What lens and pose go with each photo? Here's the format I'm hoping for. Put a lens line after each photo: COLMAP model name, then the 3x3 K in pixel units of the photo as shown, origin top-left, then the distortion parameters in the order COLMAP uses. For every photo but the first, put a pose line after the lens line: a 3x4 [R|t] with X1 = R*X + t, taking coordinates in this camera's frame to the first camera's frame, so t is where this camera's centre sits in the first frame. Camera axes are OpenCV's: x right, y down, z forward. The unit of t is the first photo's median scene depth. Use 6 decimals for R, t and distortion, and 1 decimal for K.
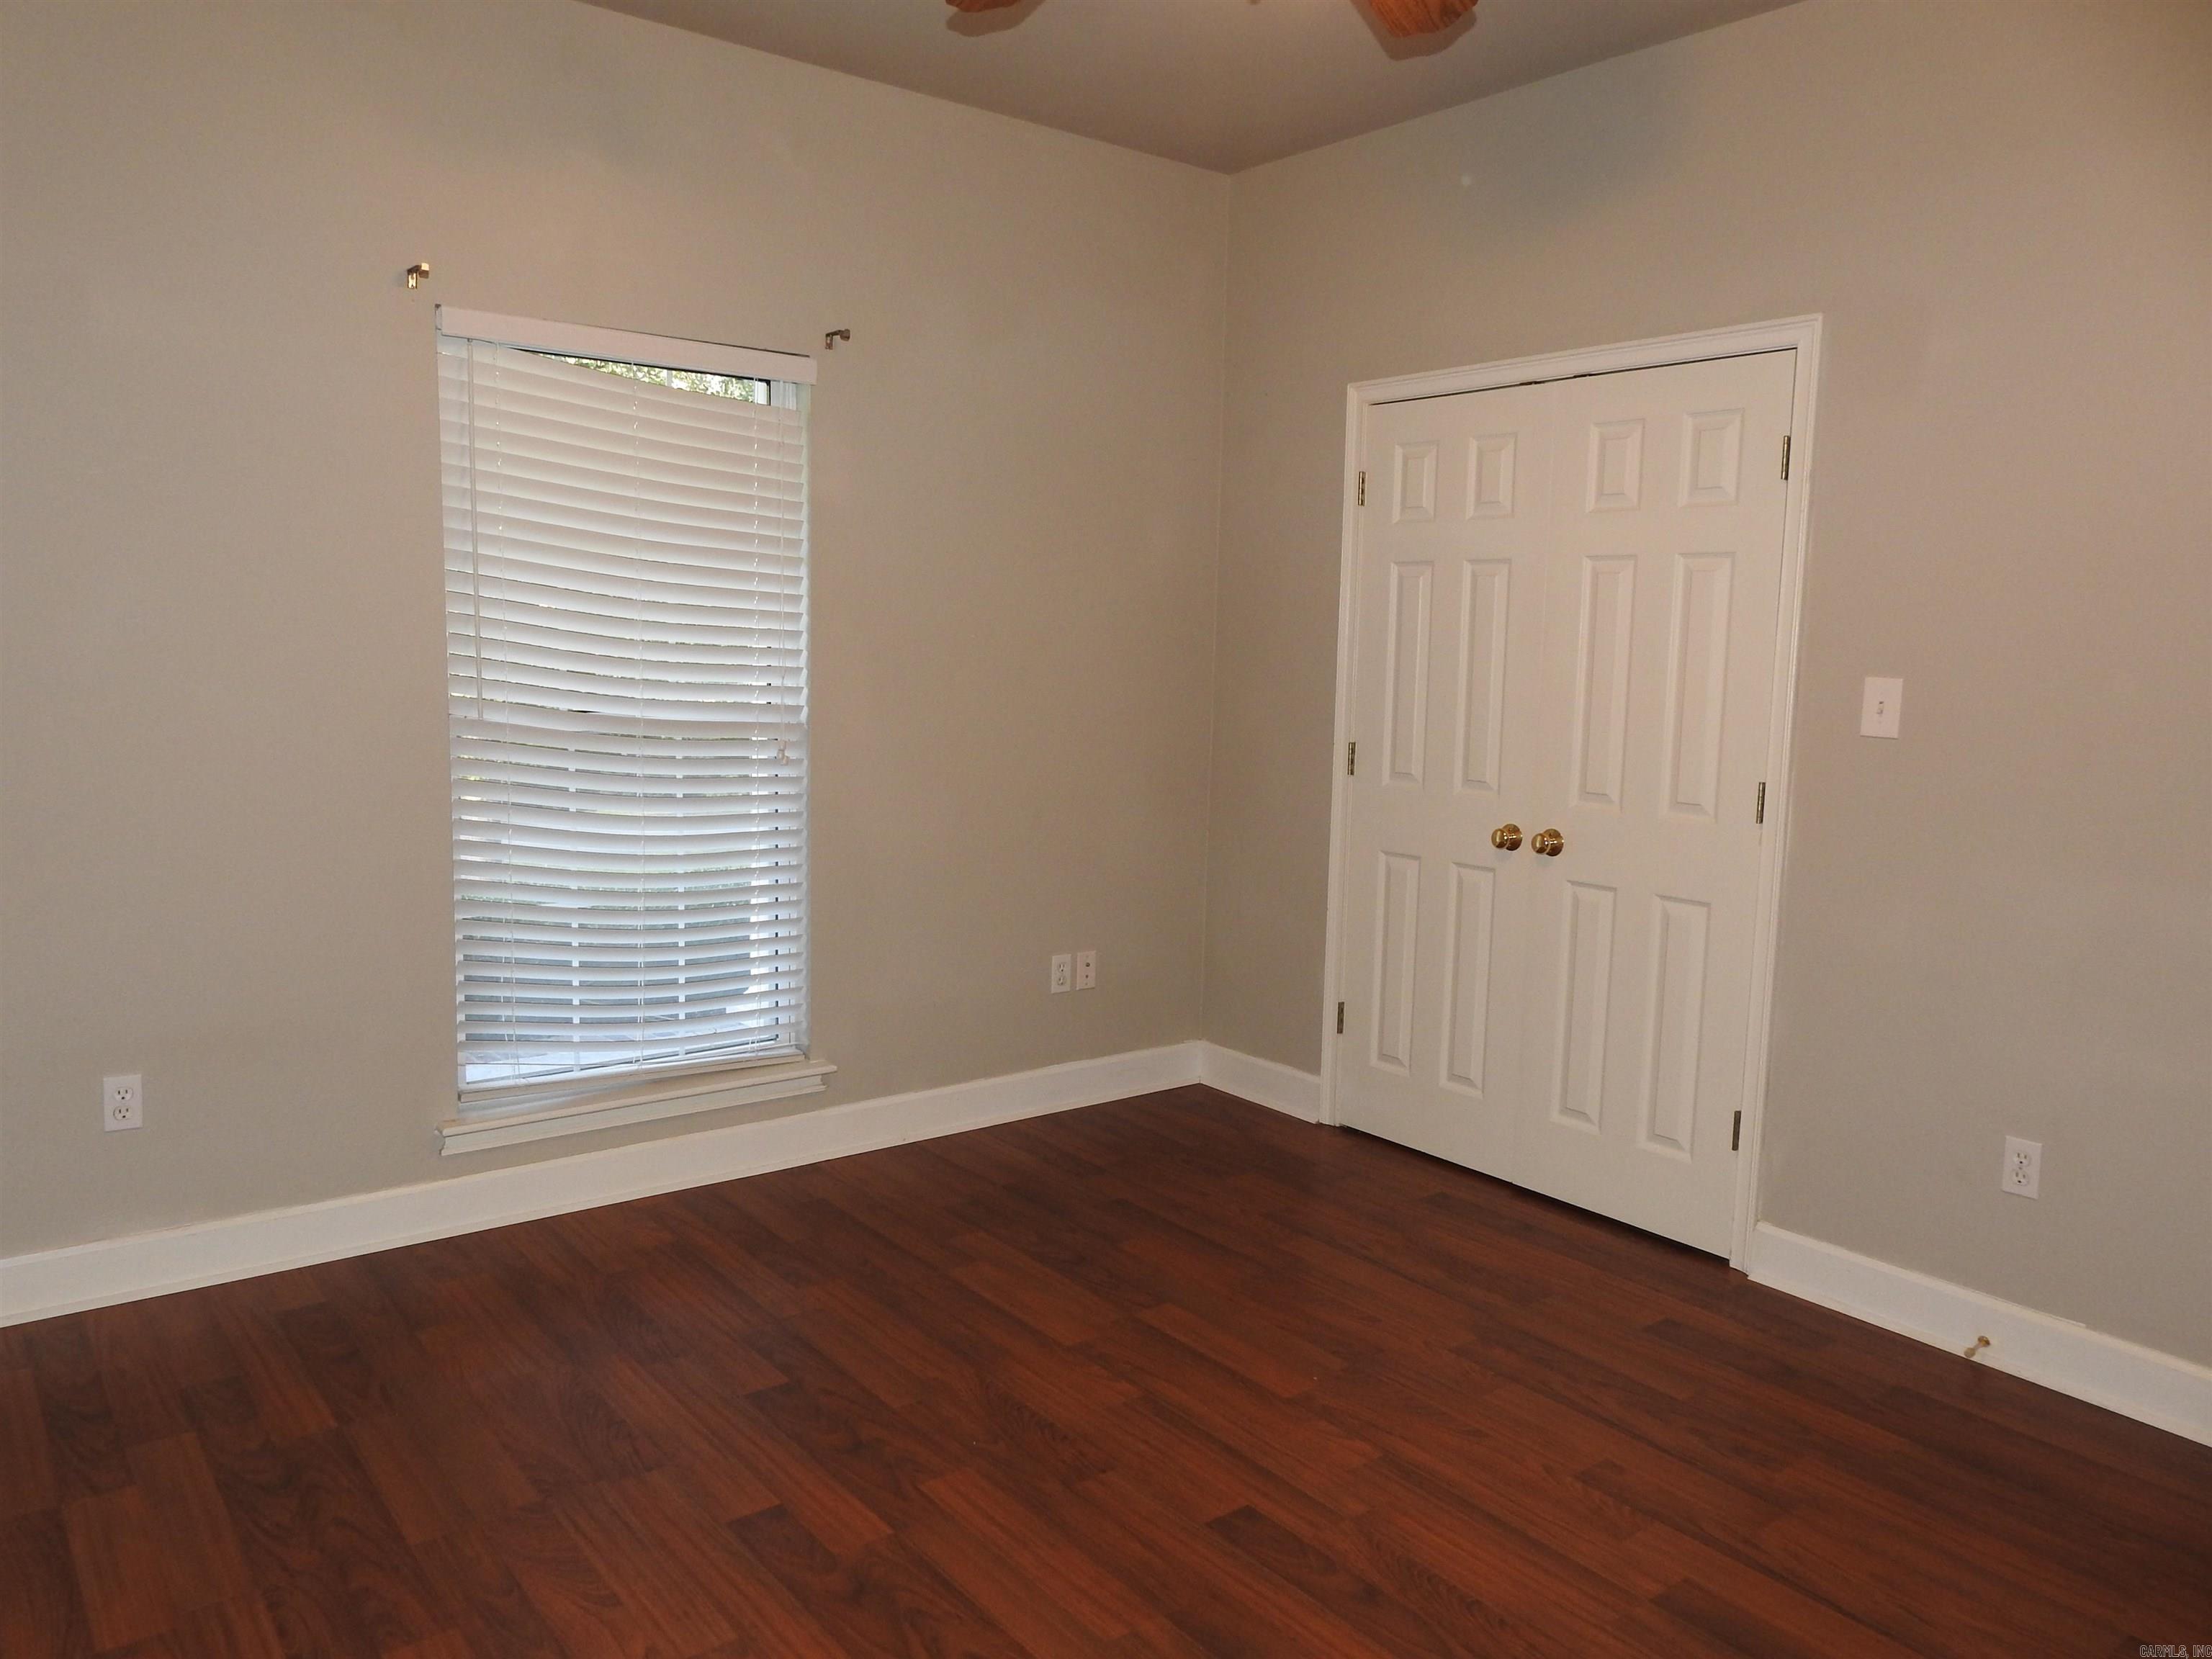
lens RADIAL K [[1587.4, 0, 1101.2], [0, 1587.4, 825.1], [0, 0, 1]] dist [0.003549, -0.002674]
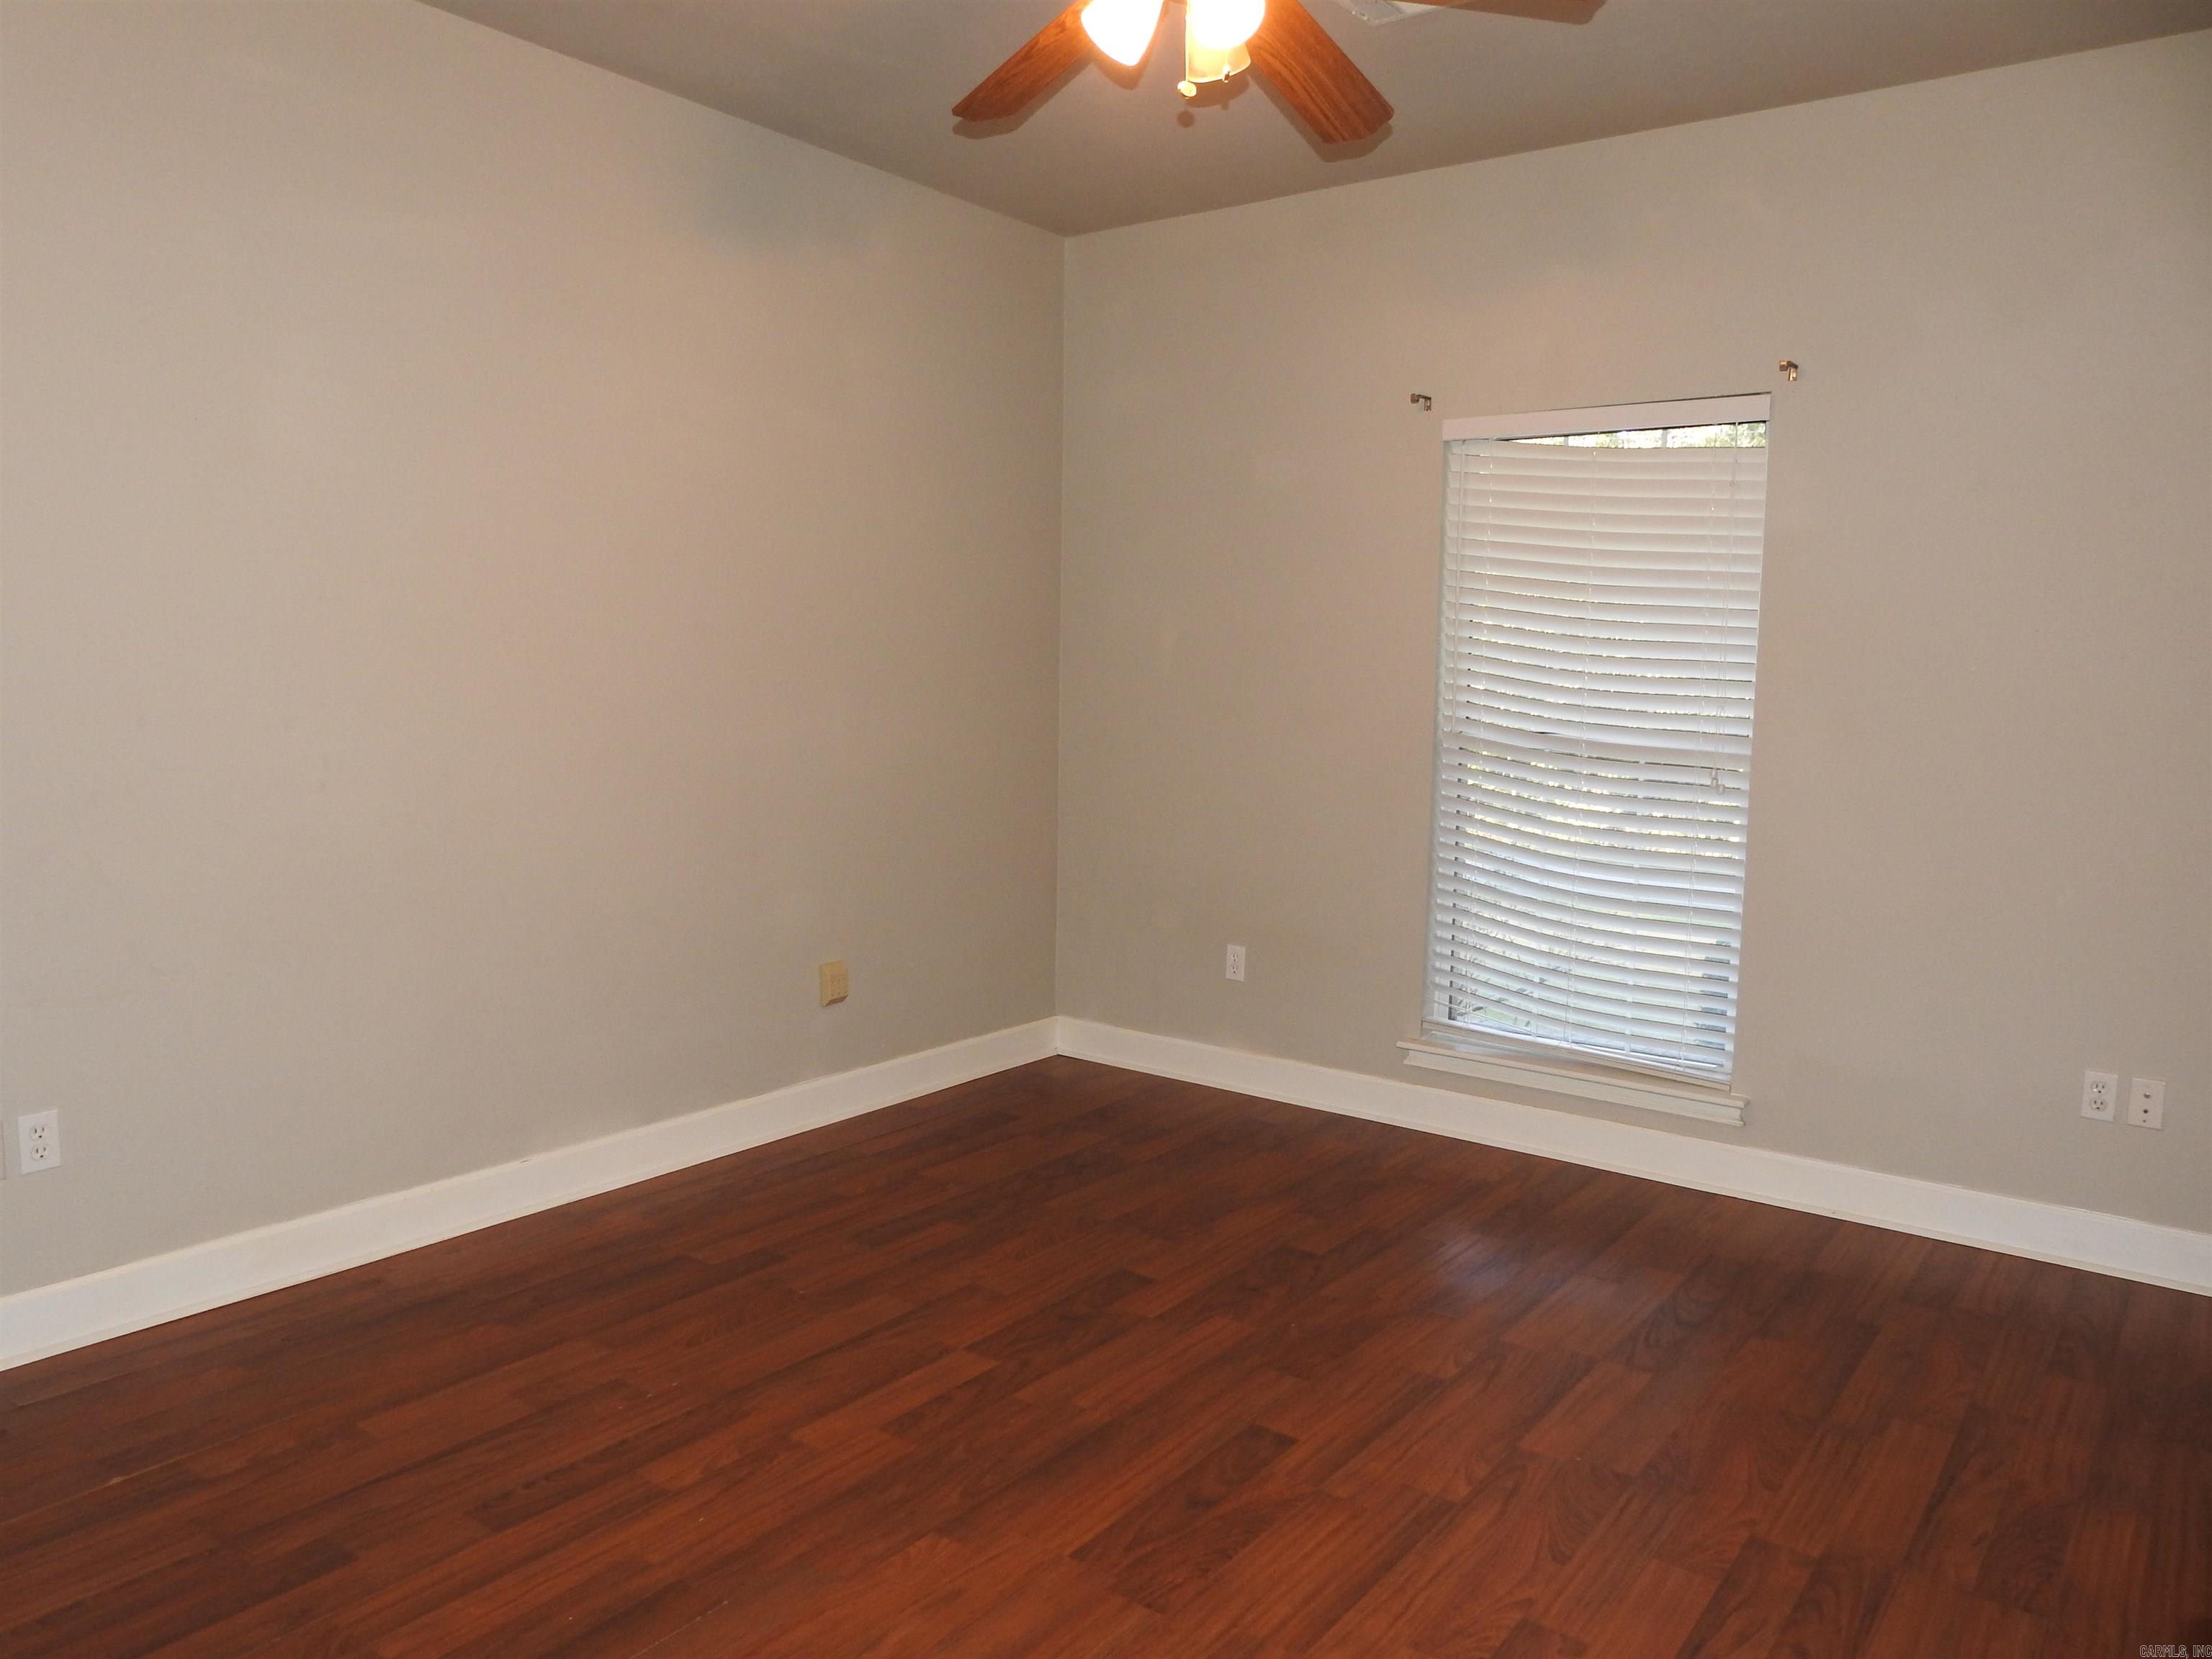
lens RADIAL K [[1587.4, 0, 1097.7], [0, 1587.4, 835.7], [0, 0, 1]] dist [0.003549, -0.002674]
pose [[0.261464, 0.084406, -0.961516, 0.594924], [-0.130794, 0.990079, 0.051347, -0.009836], [0.956310, 0.112335, 0.269910, 0.296651]]
